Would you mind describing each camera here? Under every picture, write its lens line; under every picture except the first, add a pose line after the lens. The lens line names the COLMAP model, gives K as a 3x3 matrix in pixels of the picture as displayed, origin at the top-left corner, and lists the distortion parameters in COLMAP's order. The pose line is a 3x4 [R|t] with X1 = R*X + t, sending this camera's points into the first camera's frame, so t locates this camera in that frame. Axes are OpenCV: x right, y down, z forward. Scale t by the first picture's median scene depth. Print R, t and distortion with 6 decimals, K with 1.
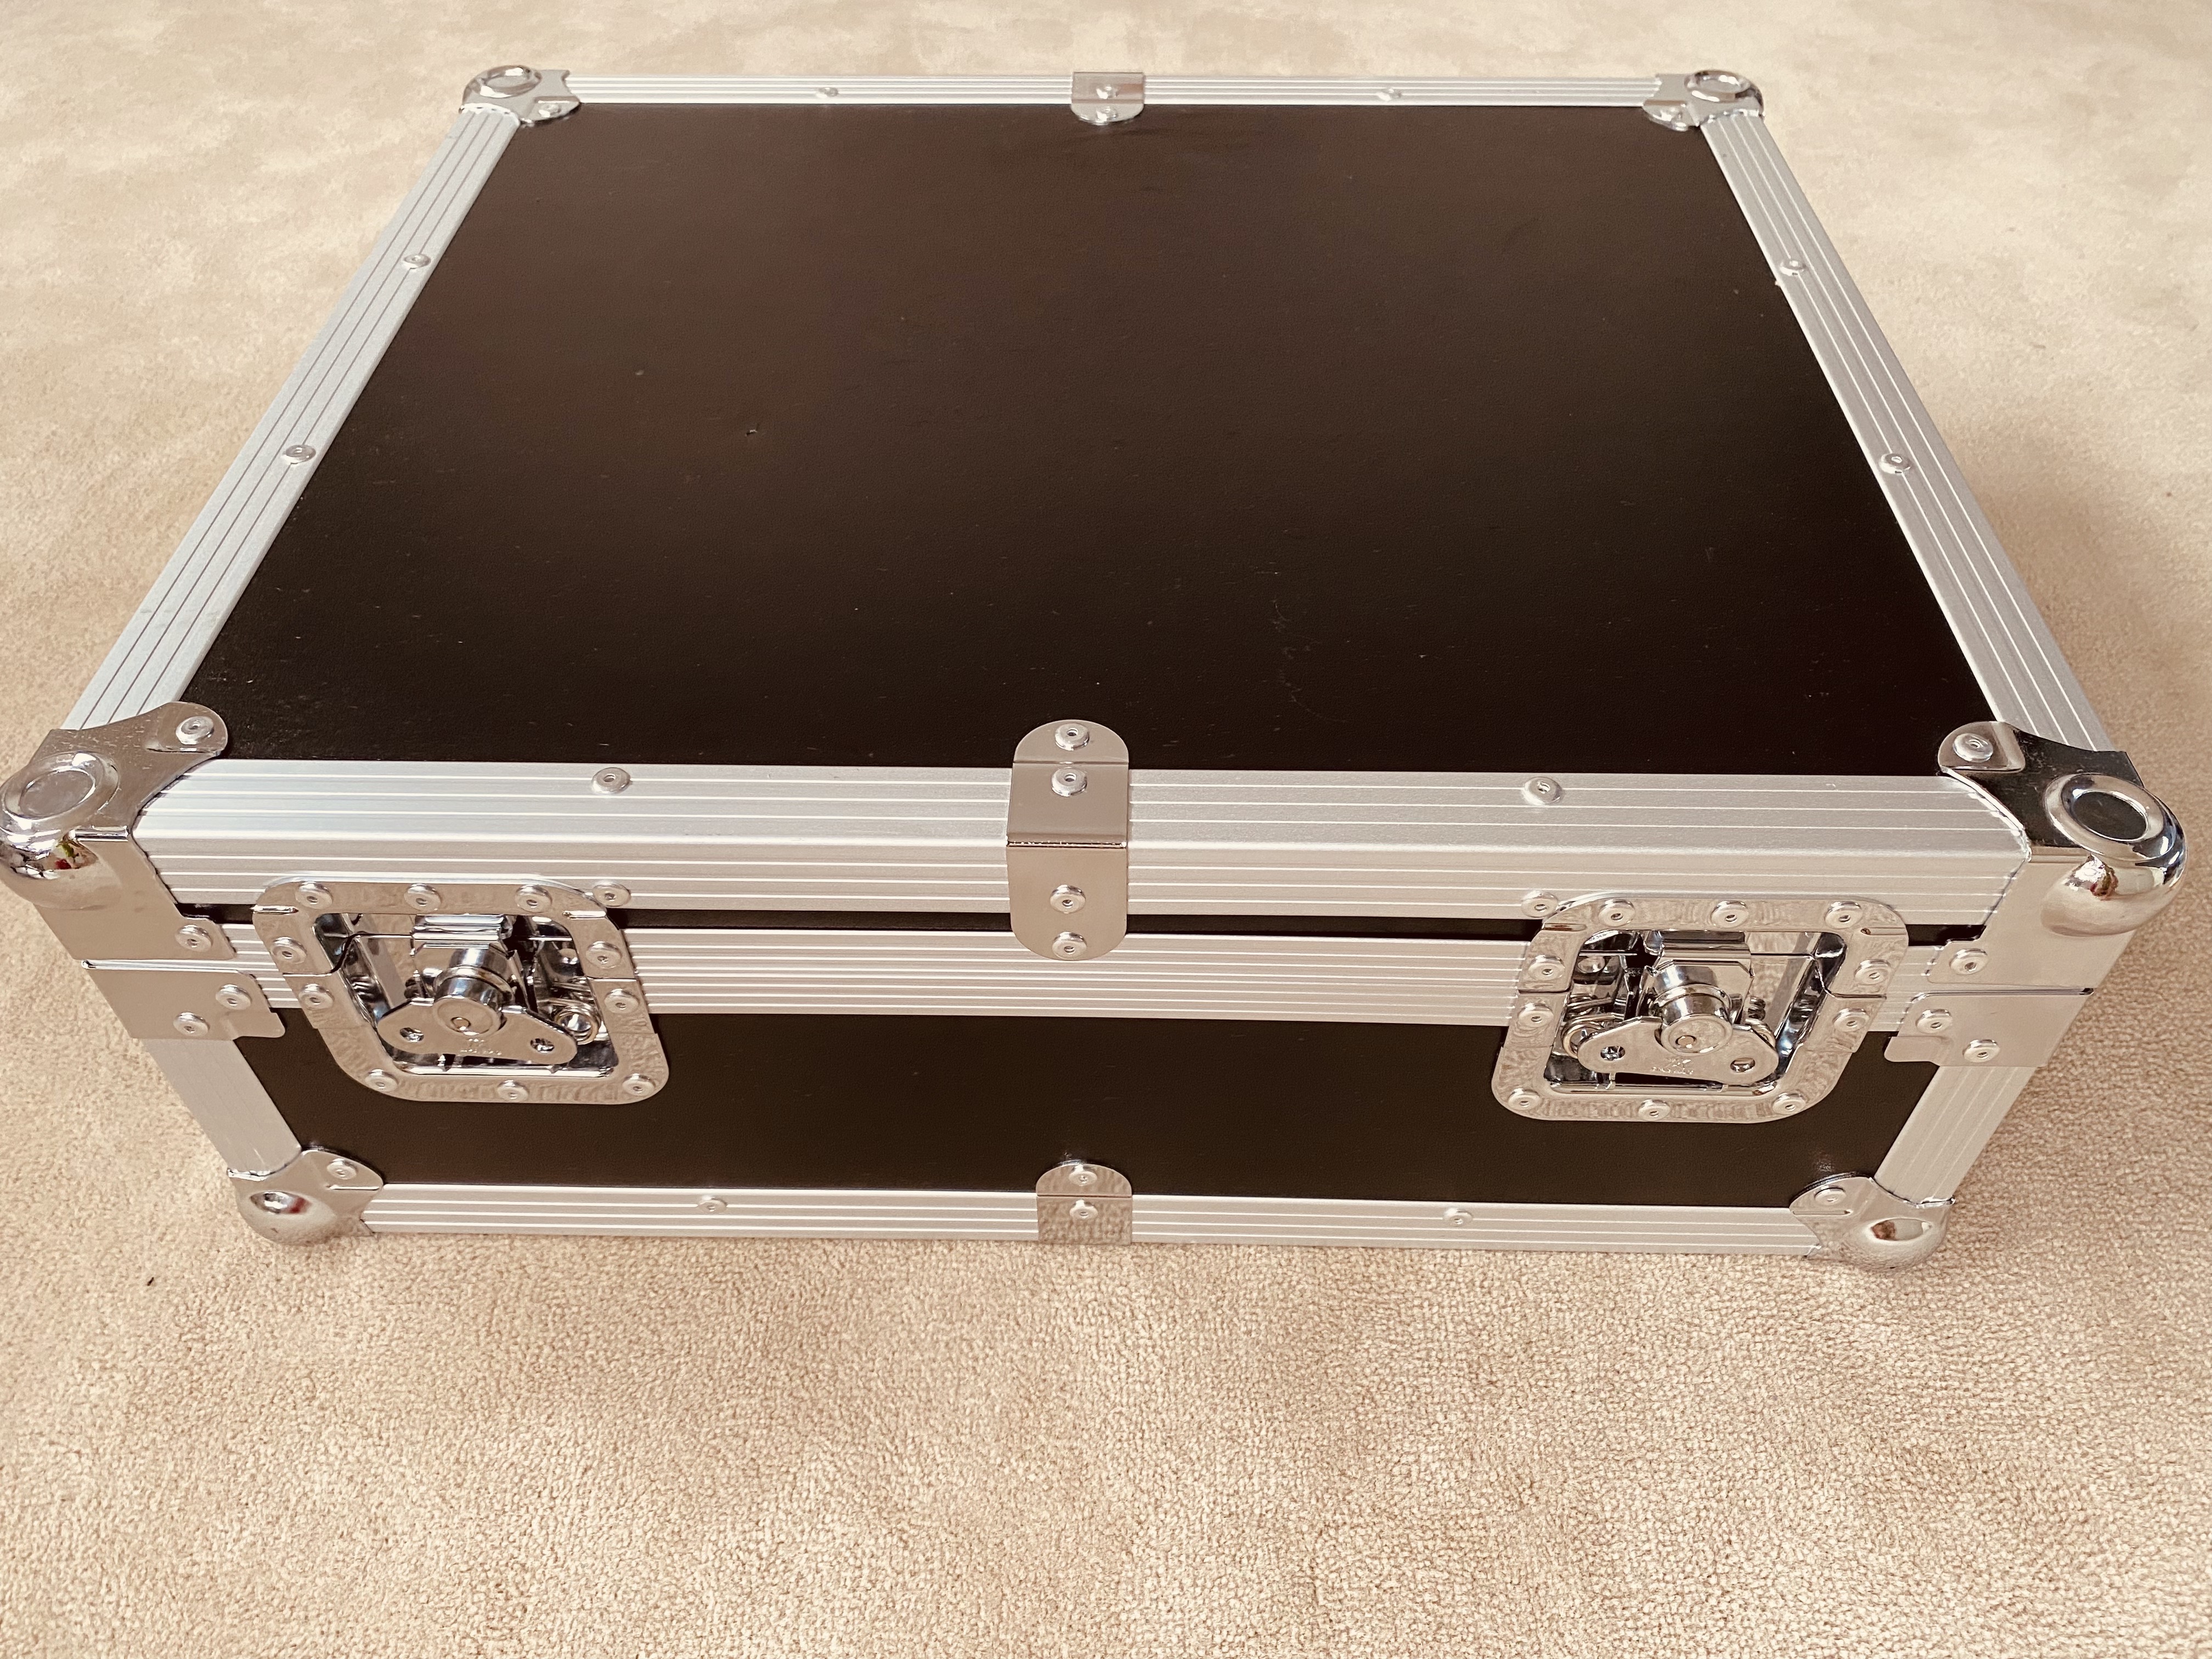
lens RADIAL K [[1698.3, 0, 1068.7], [0, 1698.3, 753.8], [0, 0, 1]] dist [-0.001021, -0.005429]
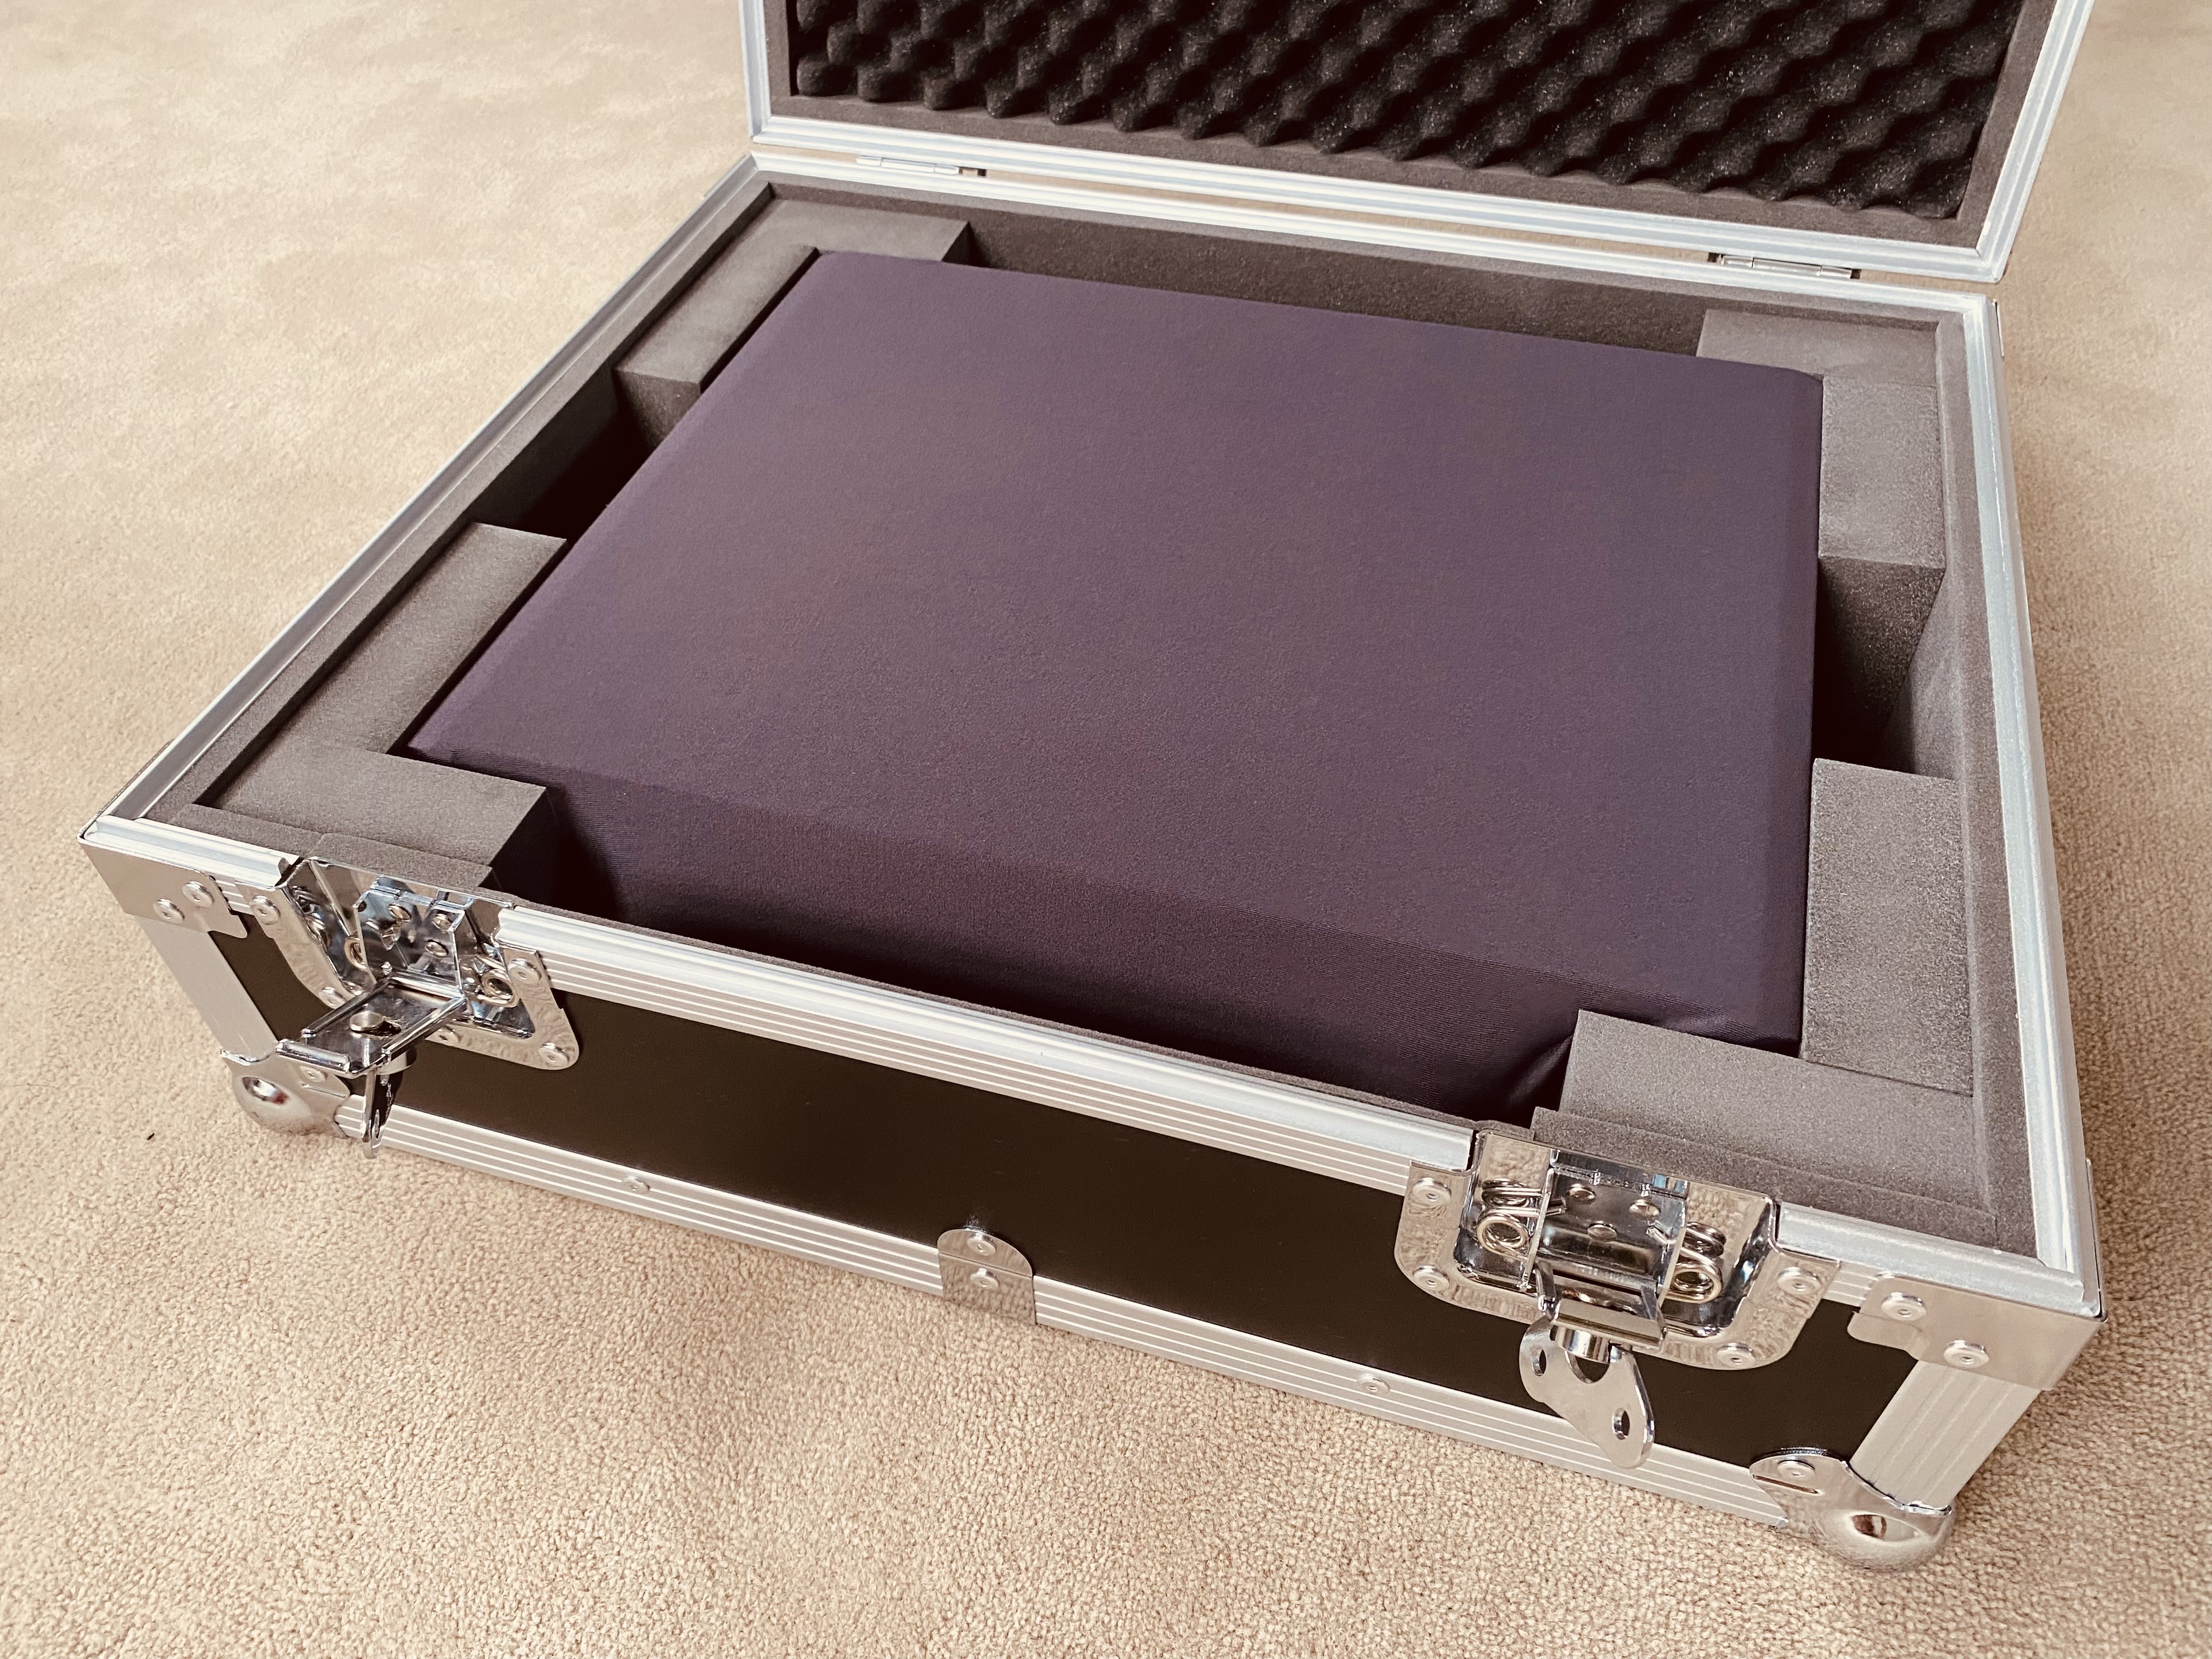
lens RADIAL K [[1698.3, 0, 1111.3], [0, 1698.3, 754.3], [0, 0, 1]] dist [-0.001021, -0.005429]
pose [[0.963126, 0.173412, -0.205711, 0.226884], [-0.172602, 0.984746, 0.022018, -0.055746], [0.206391, 0.014300, 0.978365, 0.079703]]
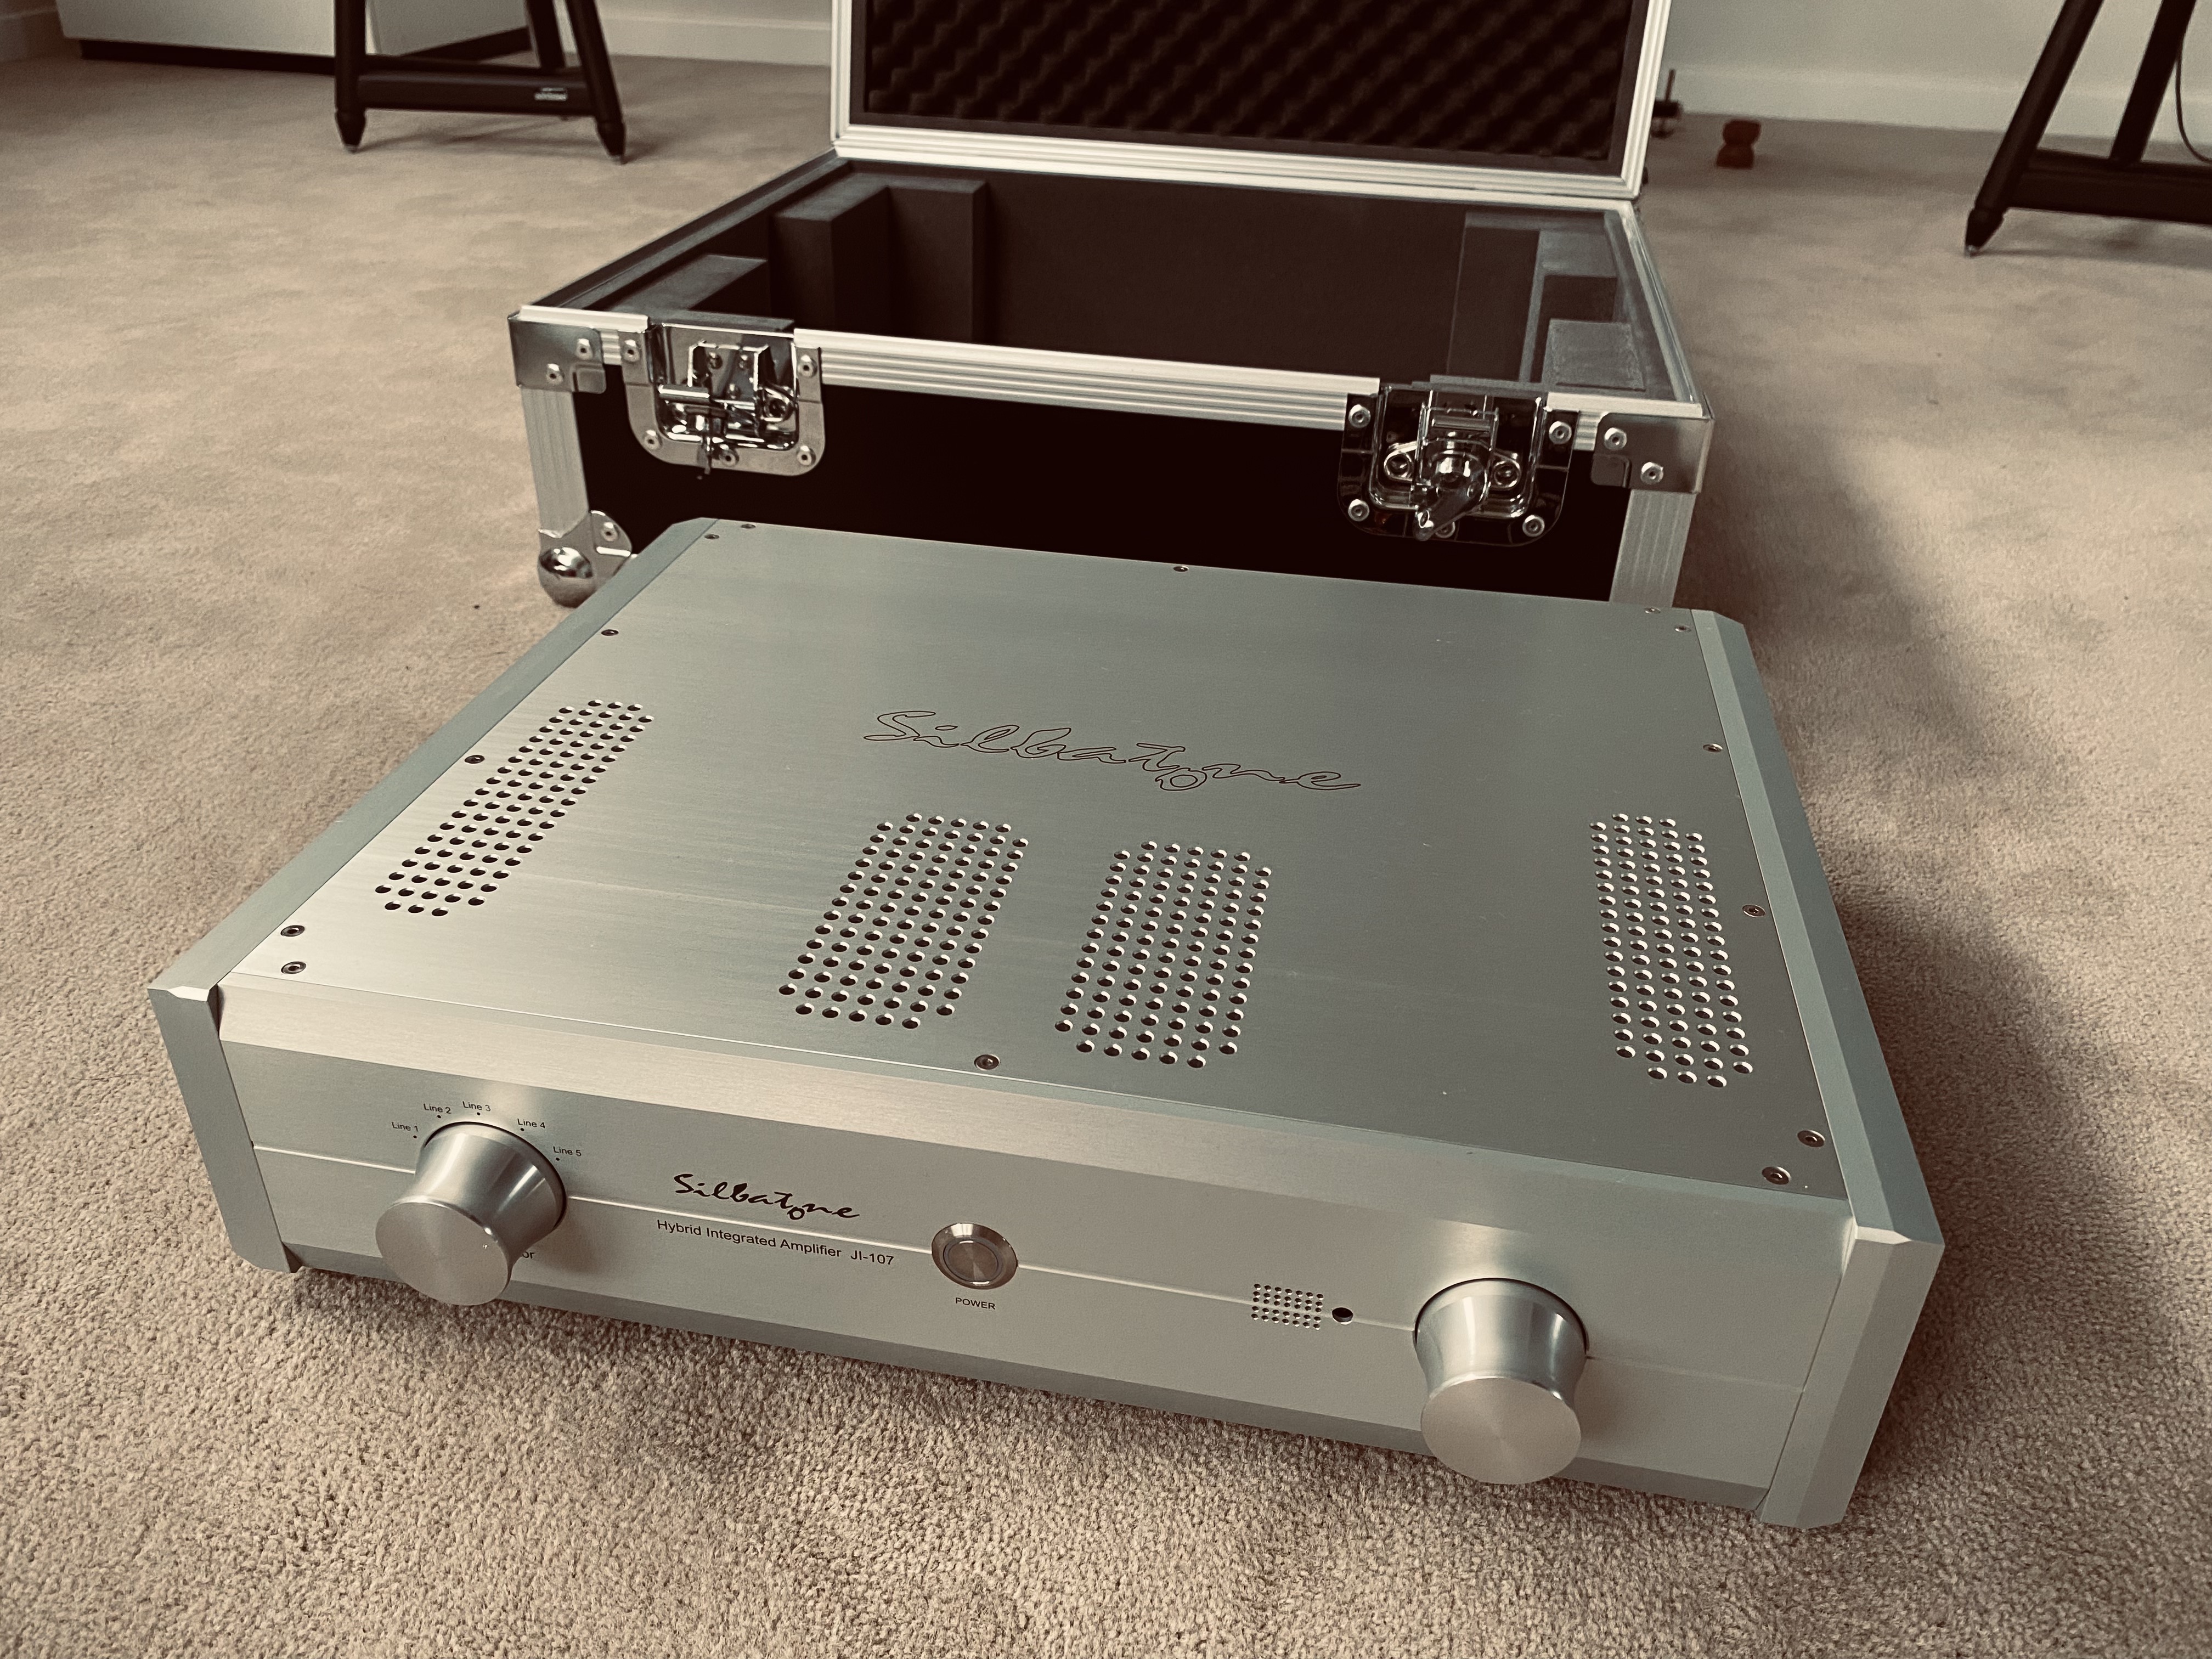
lens RADIAL K [[1698.3, 0, 1108.7], [0, 1698.3, 834.2], [0, 0, 1]] dist [-0.001021, -0.005429]
pose [[0.986243, 0.111898, -0.121669, 0.245974], [-0.138592, 0.960910, -0.239677, 0.831169], [0.090093, 0.253242, 0.963199, -0.396838]]
